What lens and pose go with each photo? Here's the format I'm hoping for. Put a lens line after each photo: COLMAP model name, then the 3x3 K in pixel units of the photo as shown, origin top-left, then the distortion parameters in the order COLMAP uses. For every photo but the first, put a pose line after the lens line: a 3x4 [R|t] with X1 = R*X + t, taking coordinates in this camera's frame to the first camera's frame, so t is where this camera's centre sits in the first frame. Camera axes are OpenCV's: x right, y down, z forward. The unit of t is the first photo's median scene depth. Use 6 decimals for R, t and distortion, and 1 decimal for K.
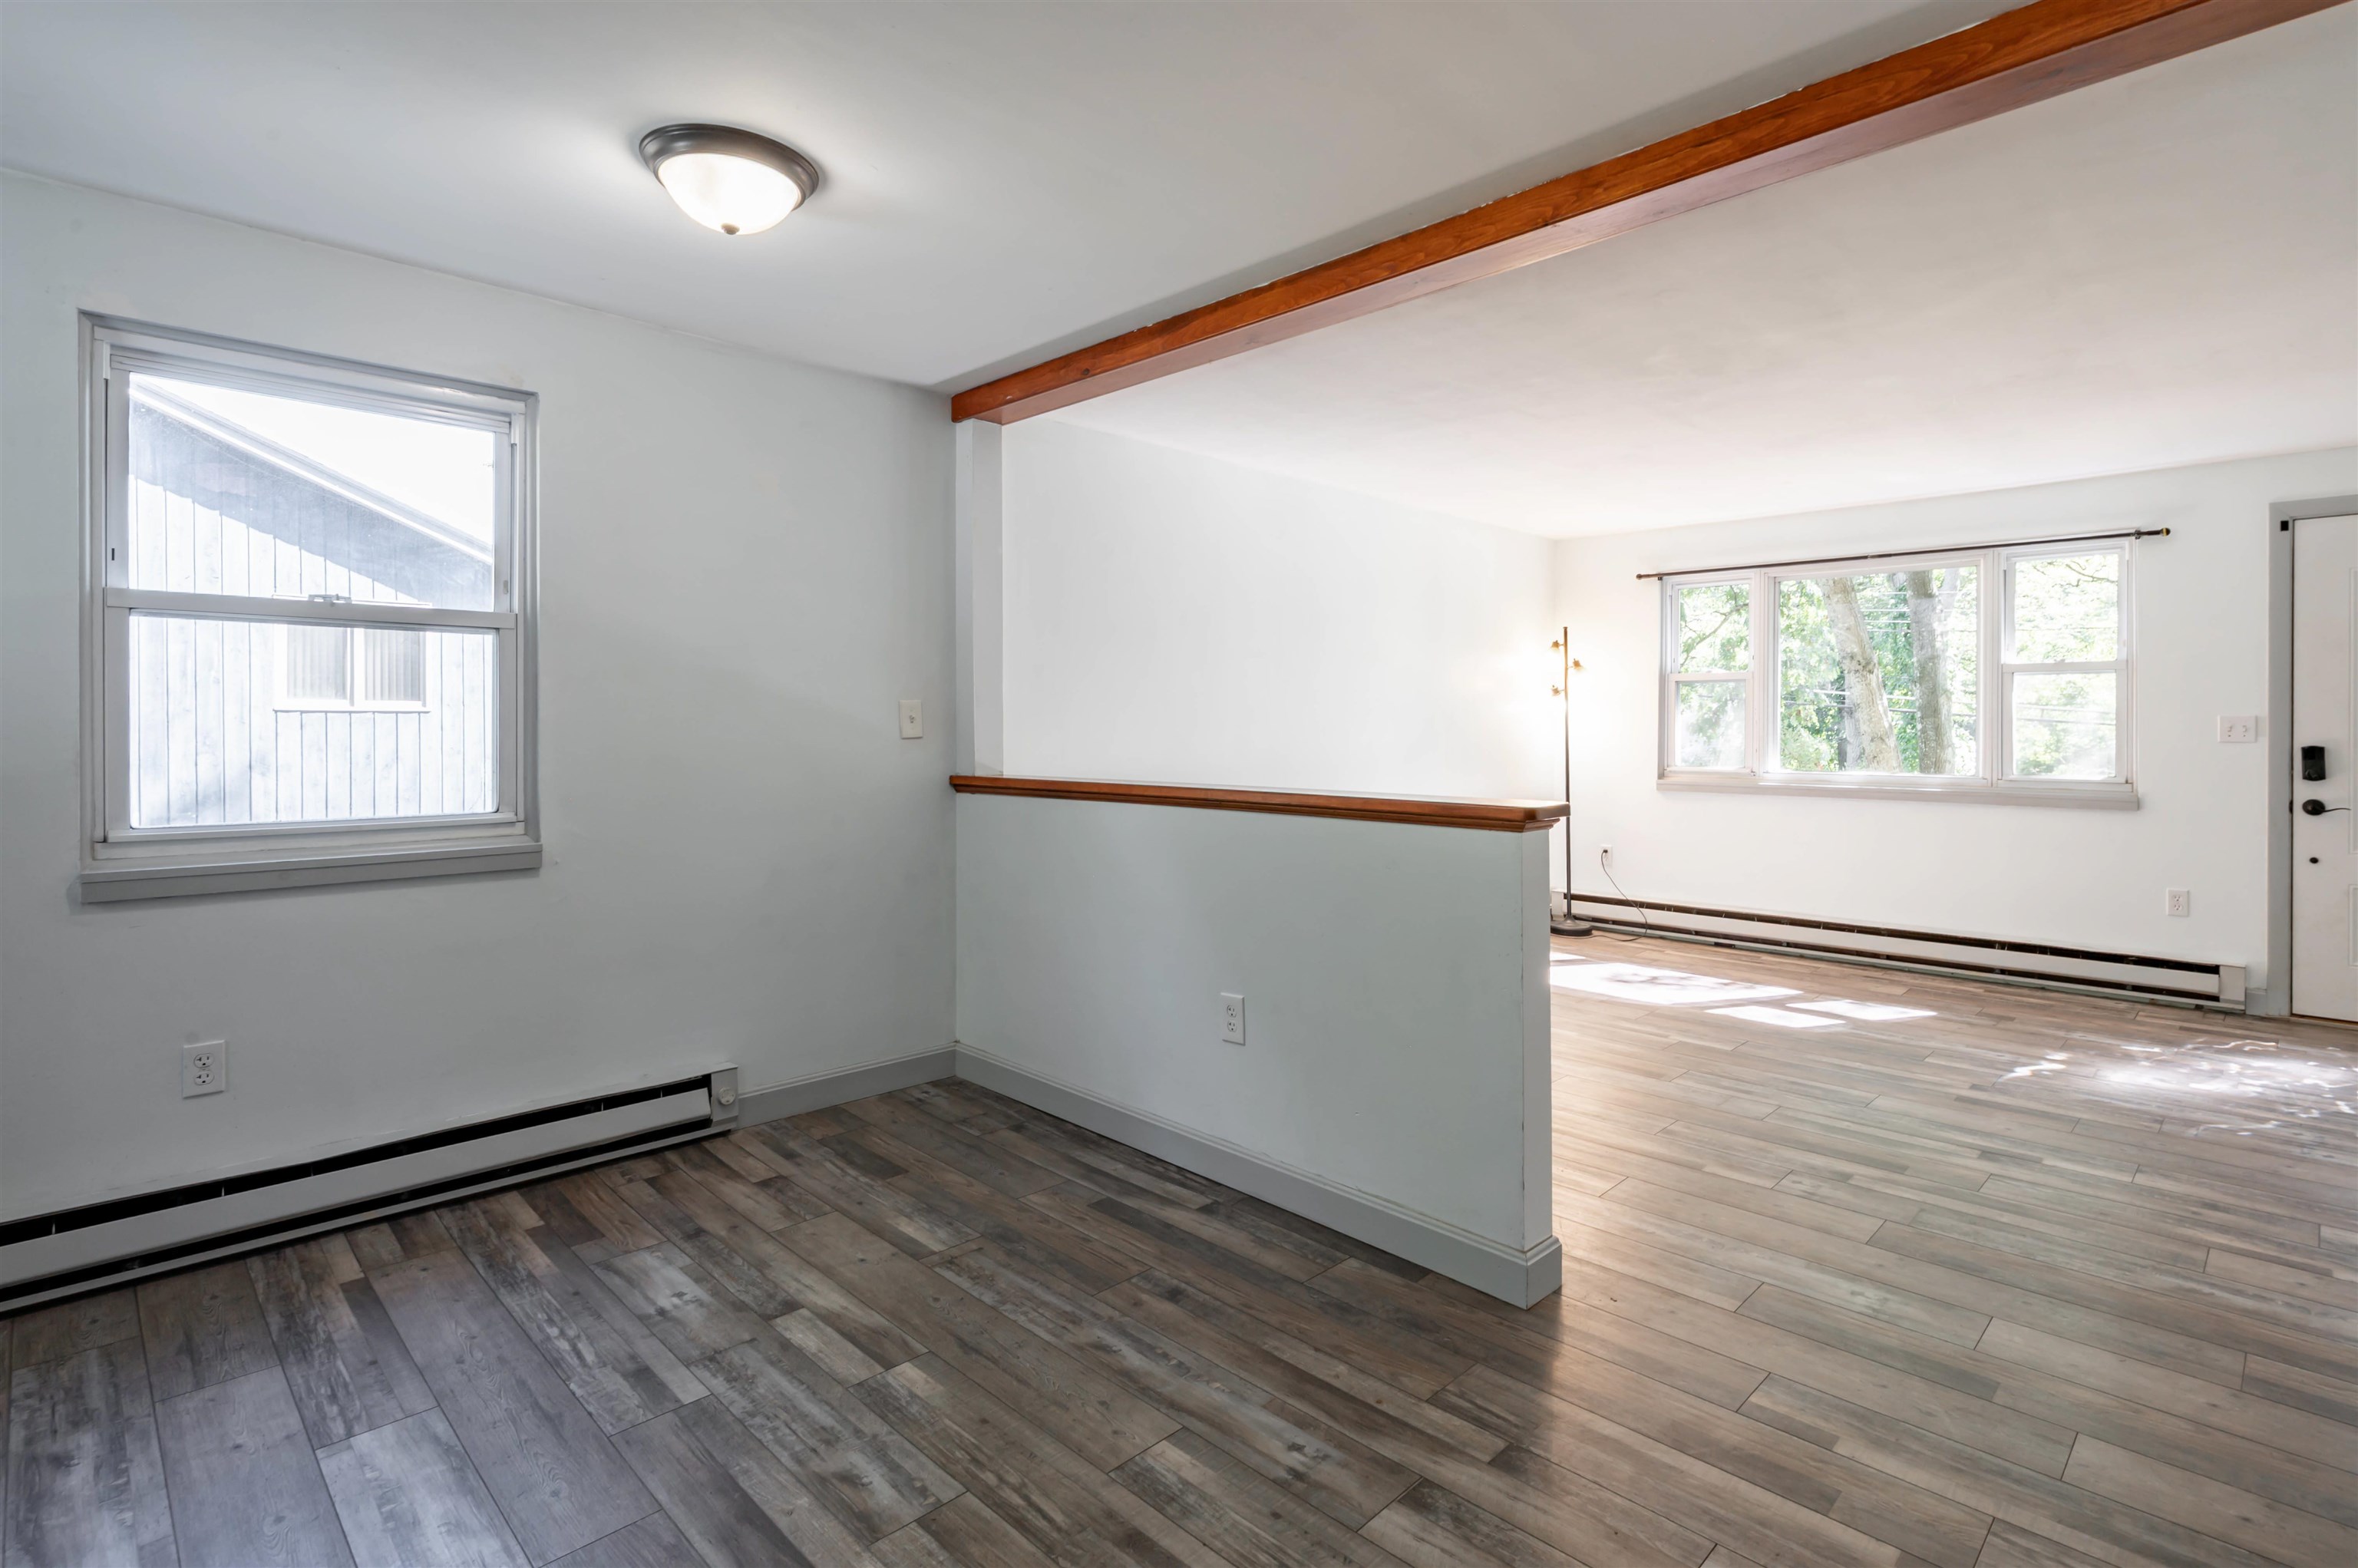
lens RADIAL K [[1159.0, 0, 1187.2], [0, 1159.0, 729.8], [0, 0, 1]] dist [-0.001319, 0.001516]
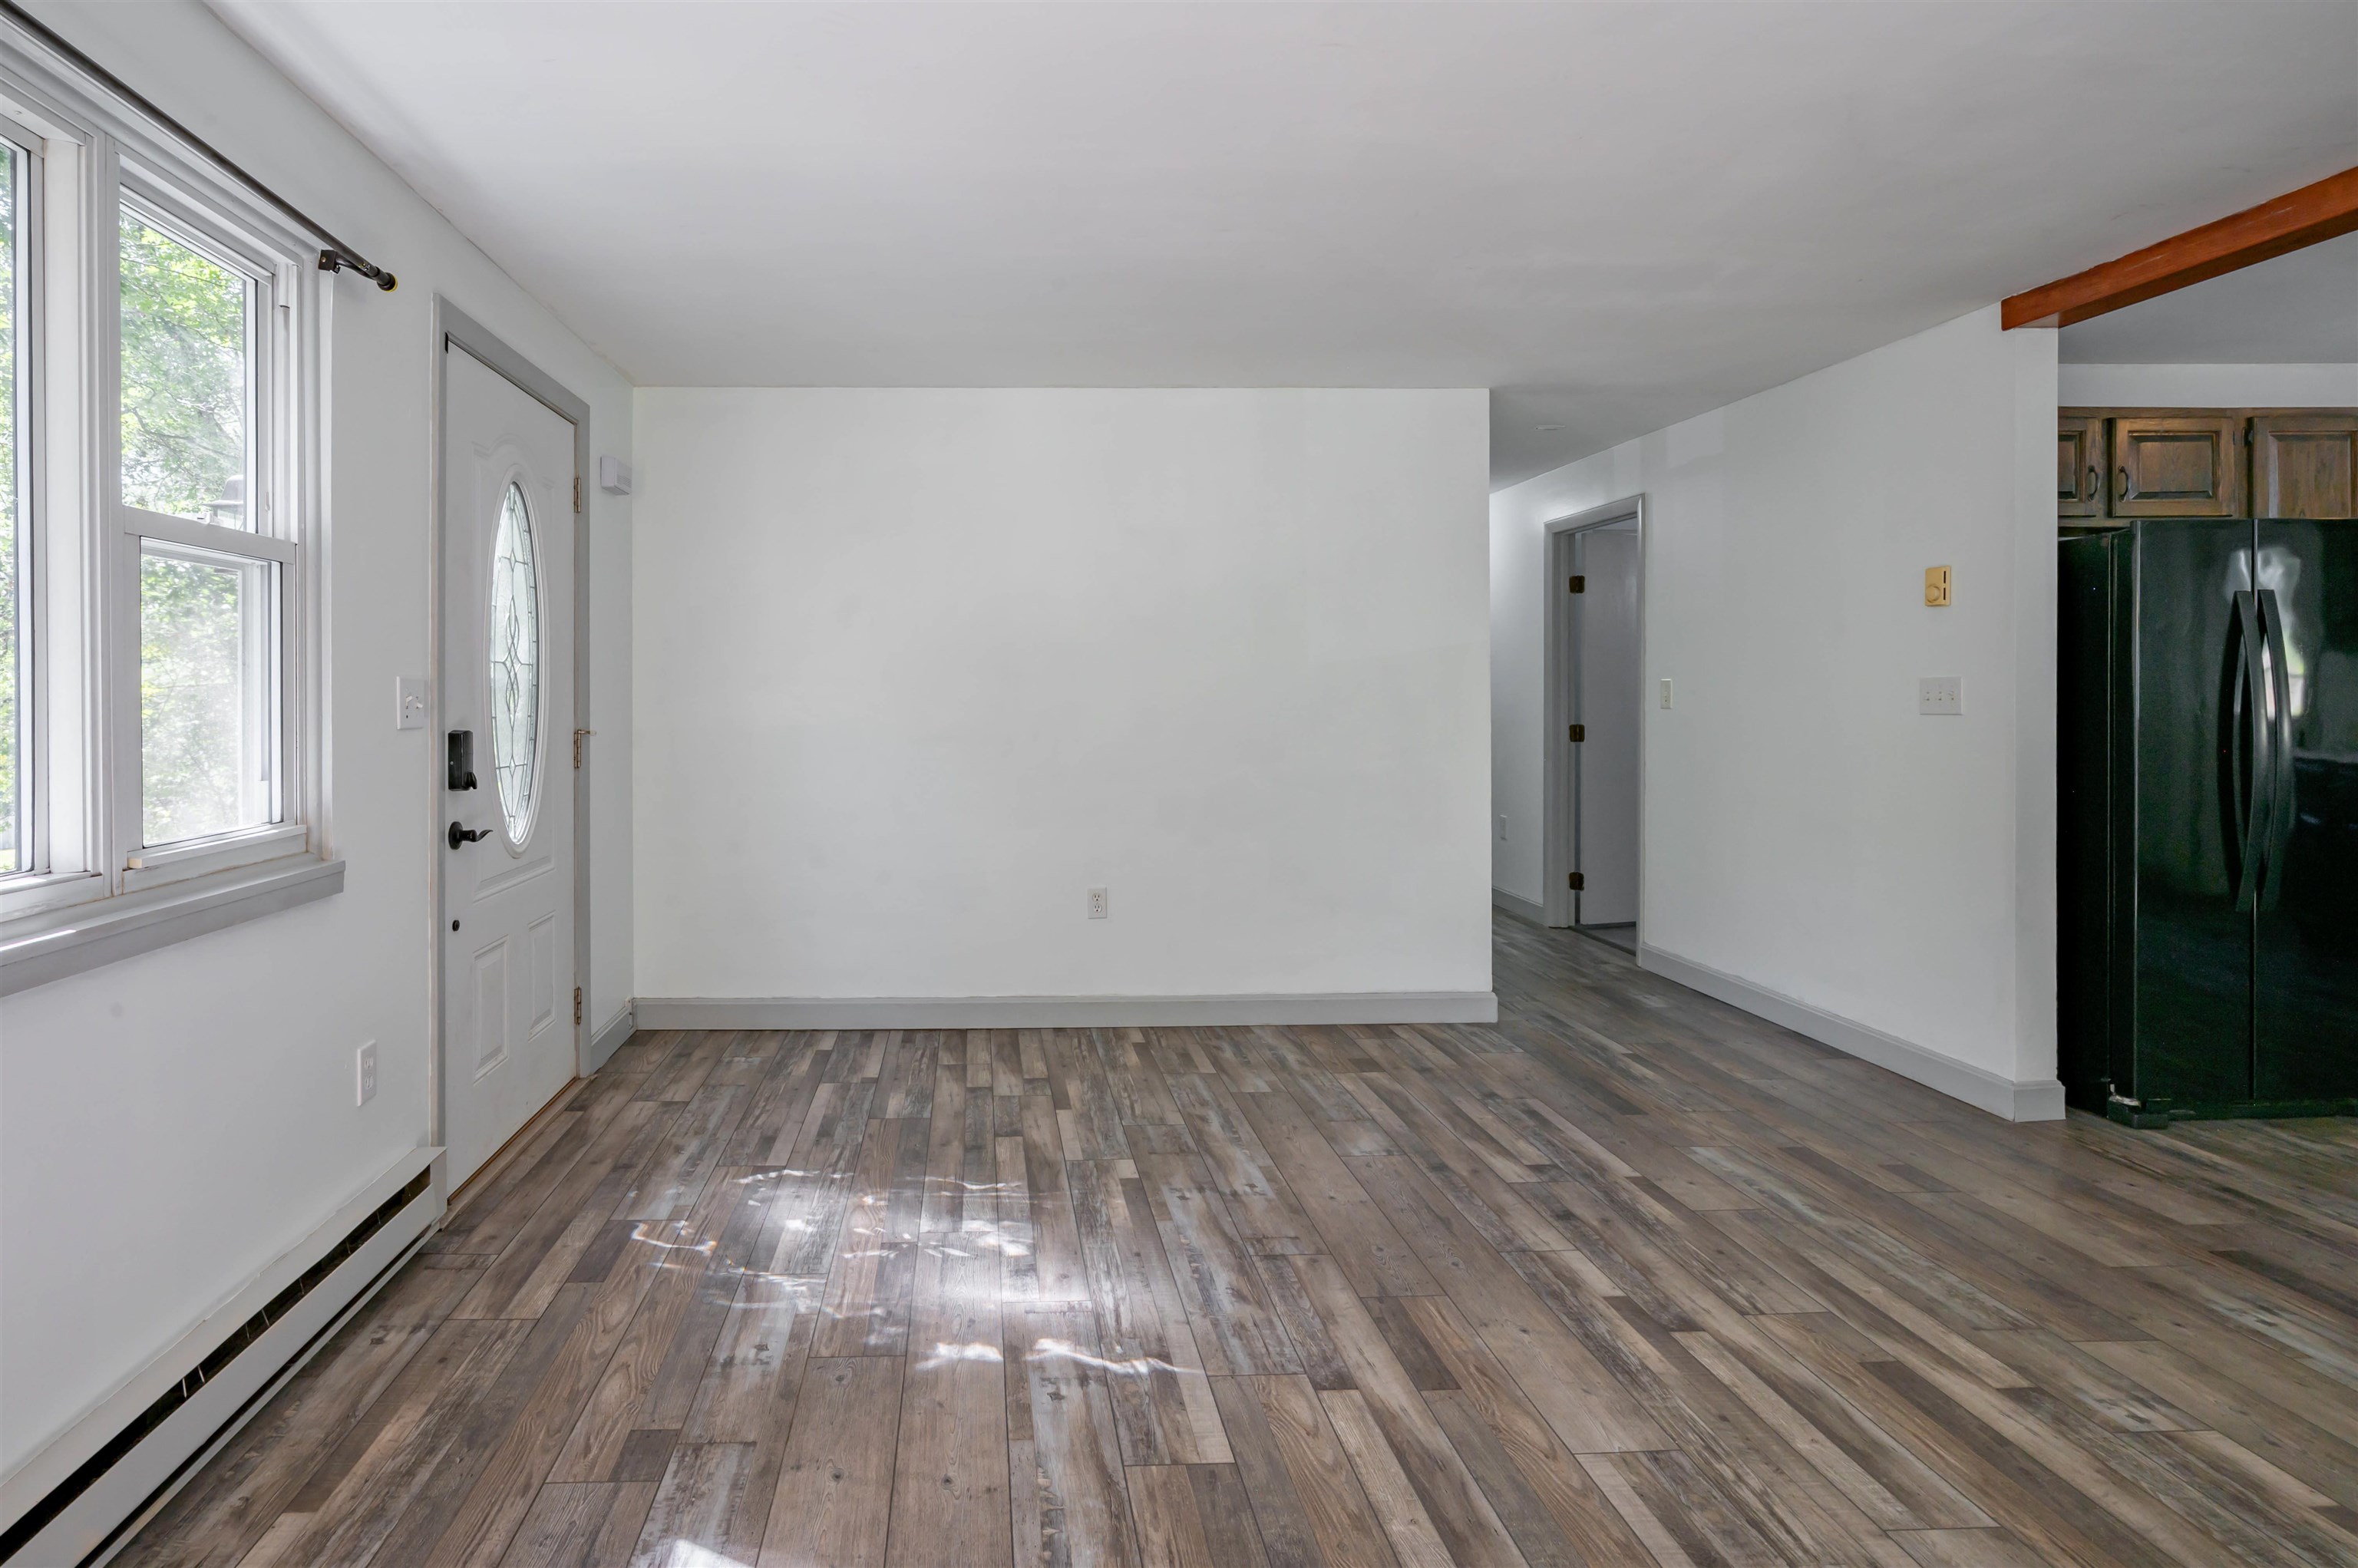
lens RADIAL K [[1195.3, 0, 1021.5], [0, 1195.3, 681.5], [0, 0, 1]] dist [-0.003115, 0.000955]
pose [[-0.730982, 0.009861, 0.682326, 0.354411], [0.007750, 0.999951, -0.006148, -0.004913], [-0.682353, 0.000794, -0.731023, 1.271234]]
